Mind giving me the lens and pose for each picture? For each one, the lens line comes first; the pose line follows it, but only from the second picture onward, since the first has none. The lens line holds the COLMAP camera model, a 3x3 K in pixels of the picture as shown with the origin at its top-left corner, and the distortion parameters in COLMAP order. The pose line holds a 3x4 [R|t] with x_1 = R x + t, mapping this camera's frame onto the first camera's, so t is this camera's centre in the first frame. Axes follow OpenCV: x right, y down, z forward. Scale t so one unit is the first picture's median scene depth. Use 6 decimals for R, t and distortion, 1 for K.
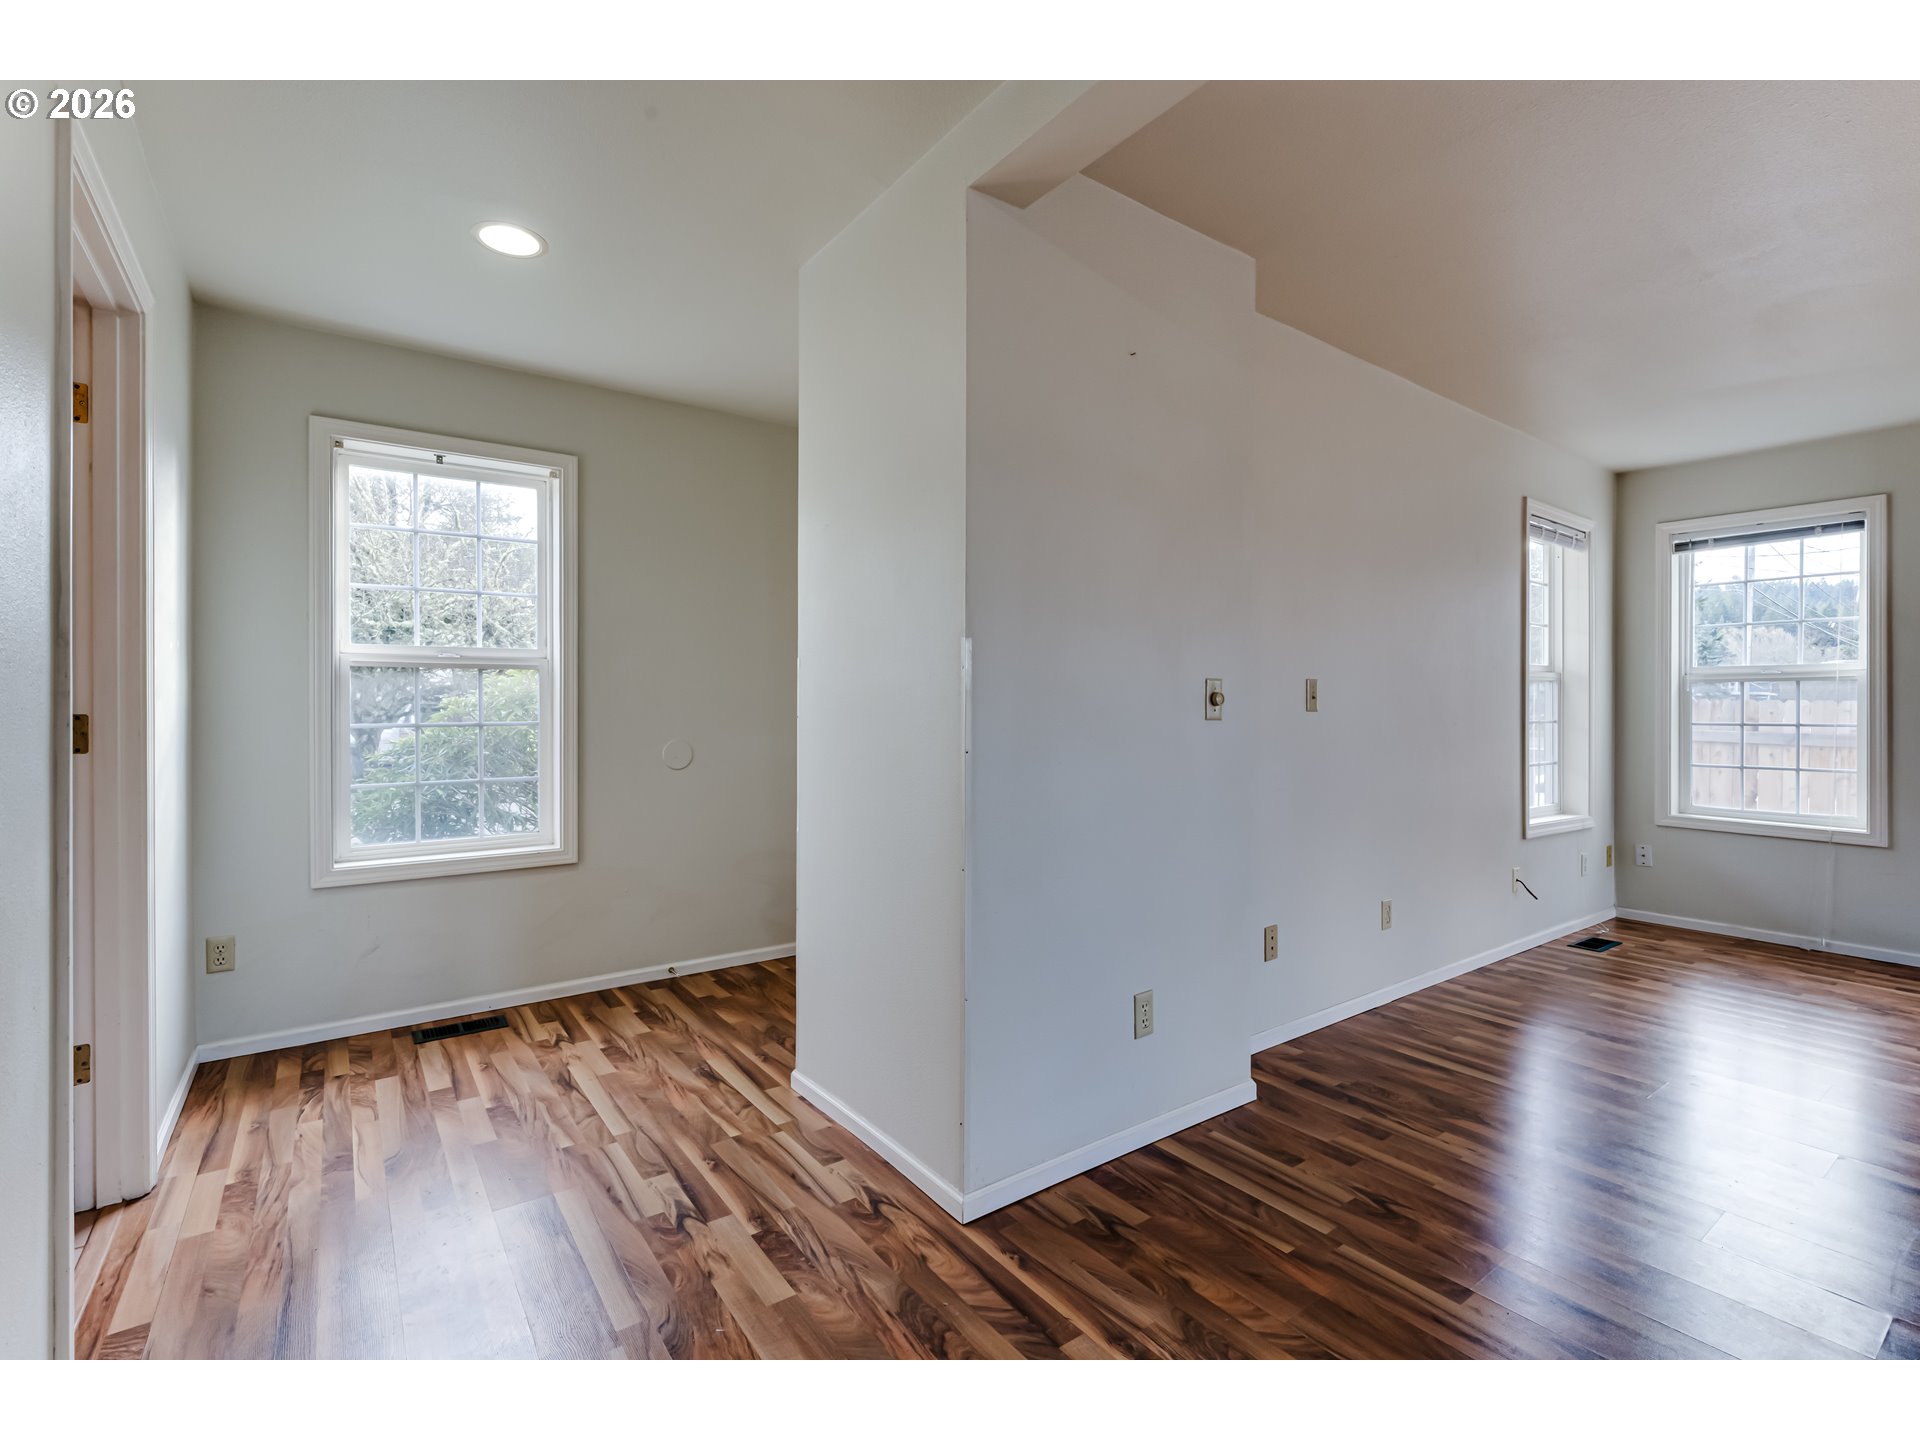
lens RADIAL K [[843.9, 0, 960.9], [0, 843.9, 710.6], [0, 0, 1]] dist [-0.016954, 0.000250]
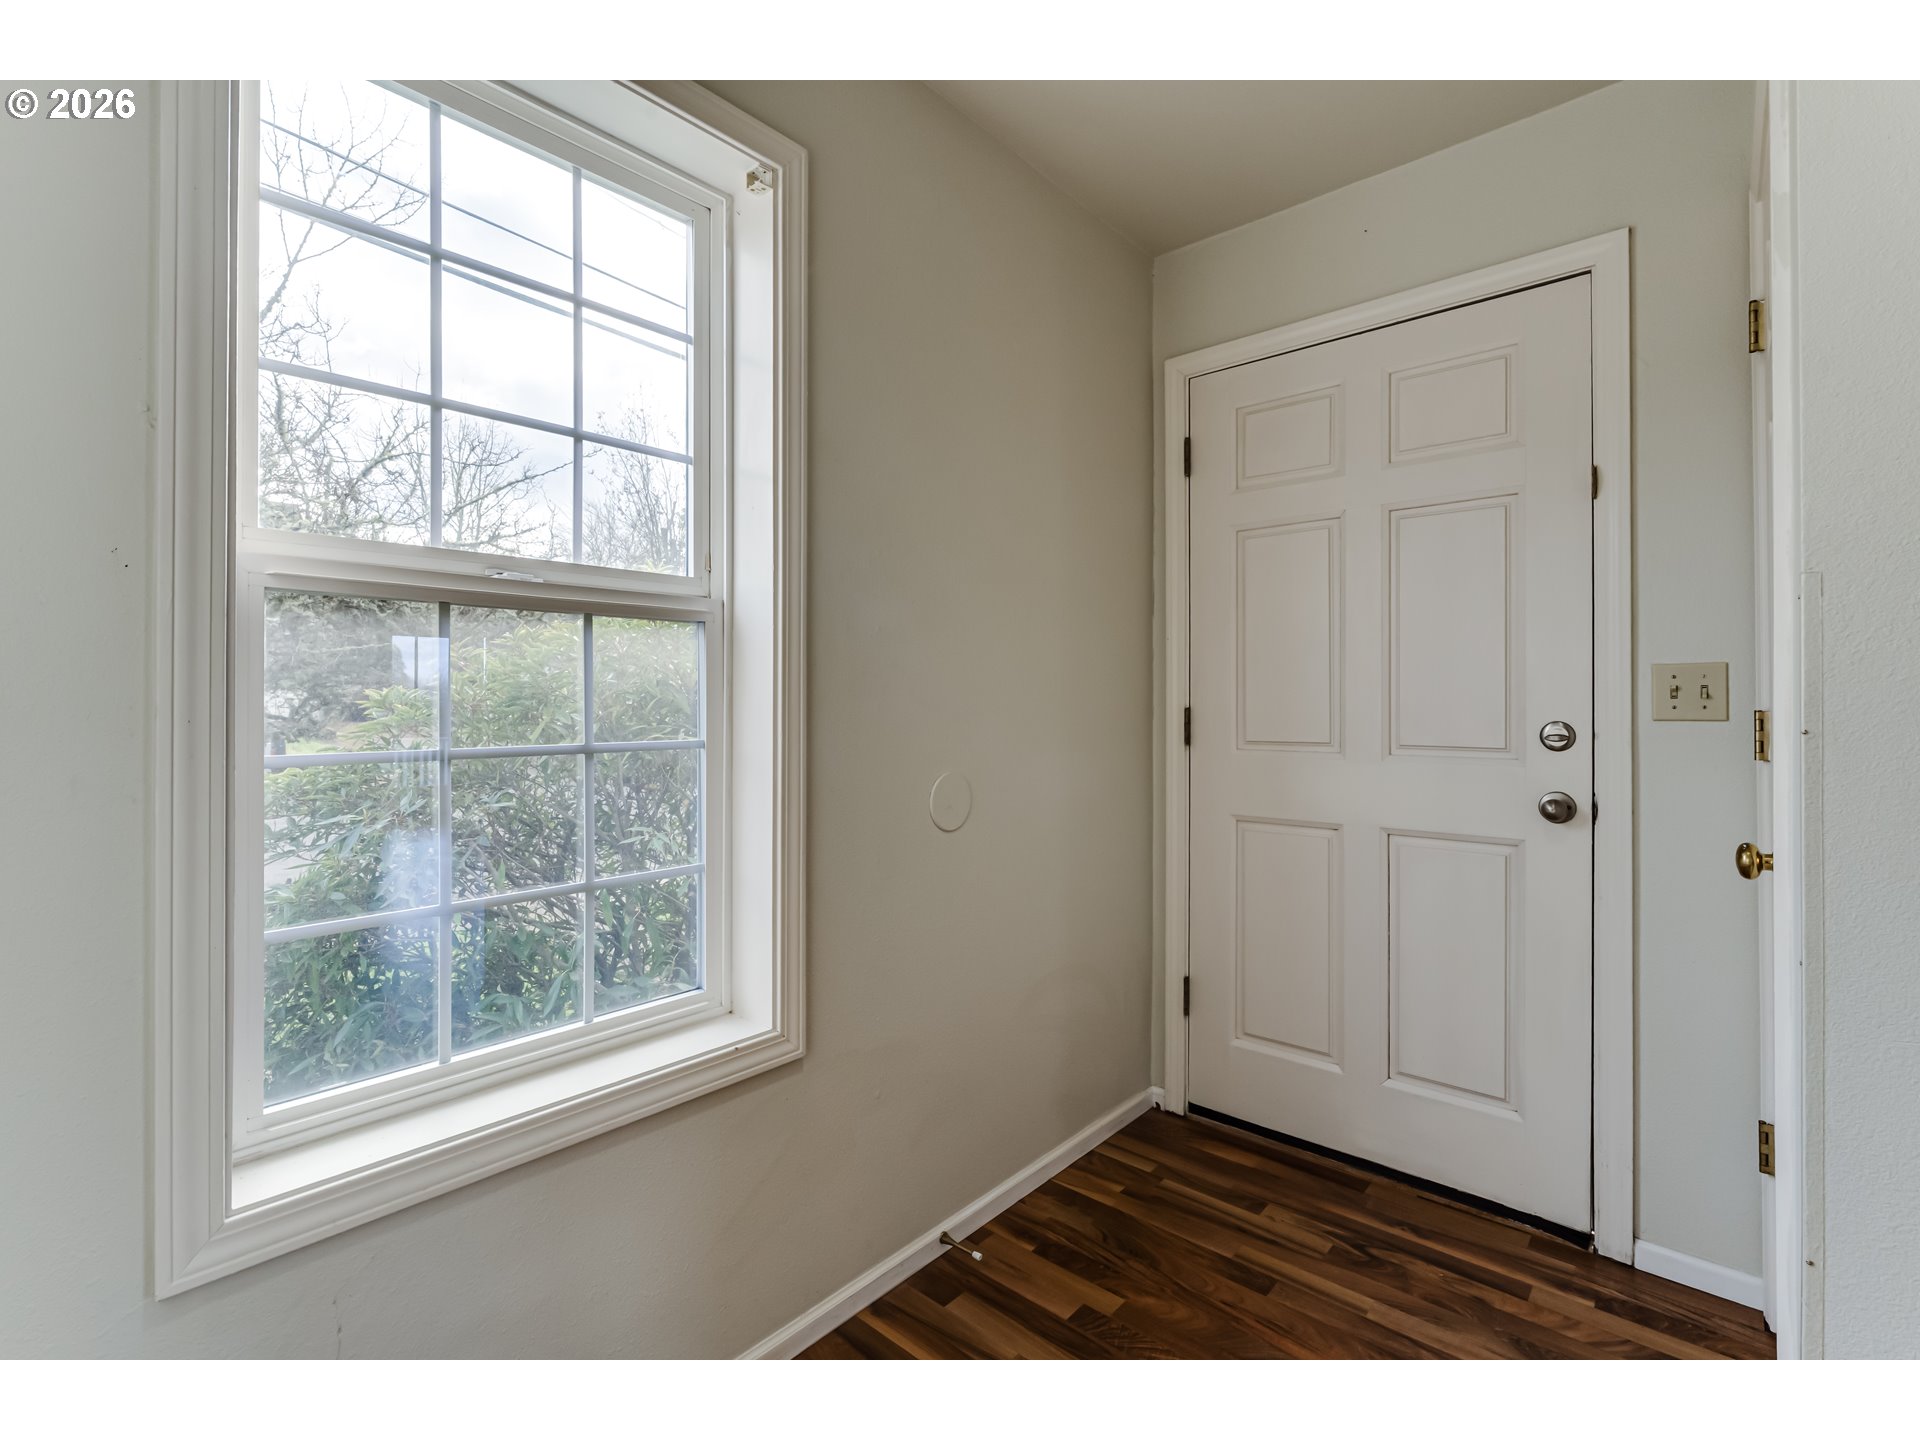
lens RADIAL K [[870.8, 0, 958.3], [0, 870.8, 709.5], [0, 0, 1]] dist [-0.006070, 0.000939]
pose [[0.972774, 0.002405, 0.231743, -0.512807], [-0.001213, 0.999985, -0.005287, -0.000481], [-0.231752, 0.004862, 0.972763, 0.563849]]
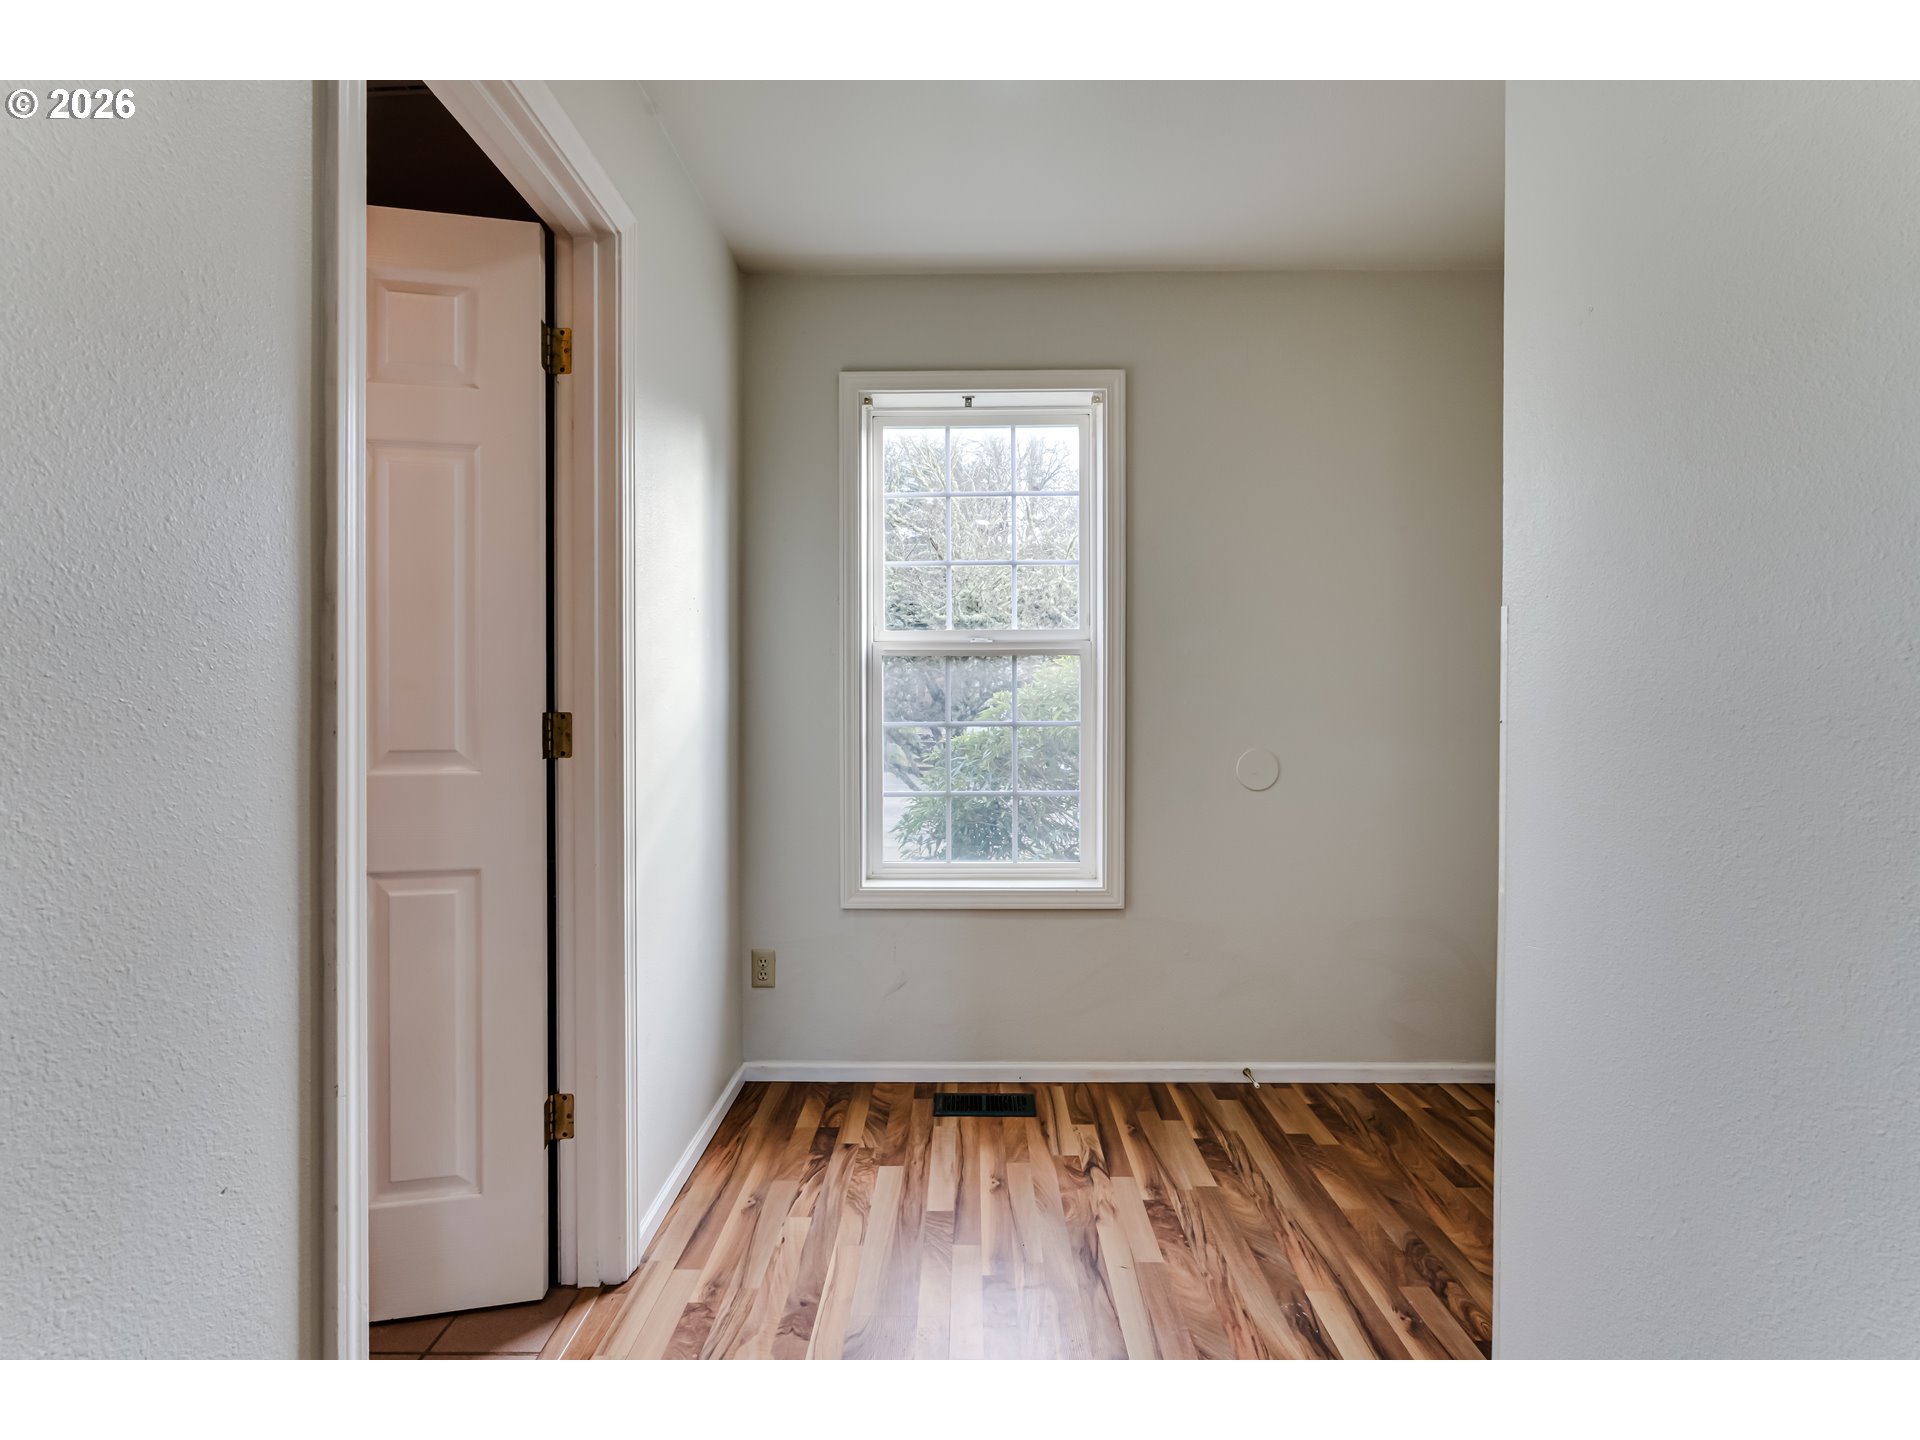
lens RADIAL K [[906.9, 0, 956.0], [0, 906.9, 715.1], [0, 0, 1]] dist [0.011352, 0.000347]
pose [[0.801355, 0.007300, -0.598145, -0.095803], [-0.000655, 0.999936, 0.011326, -0.002281], [0.598189, -0.008684, 0.801308, 0.273561]]
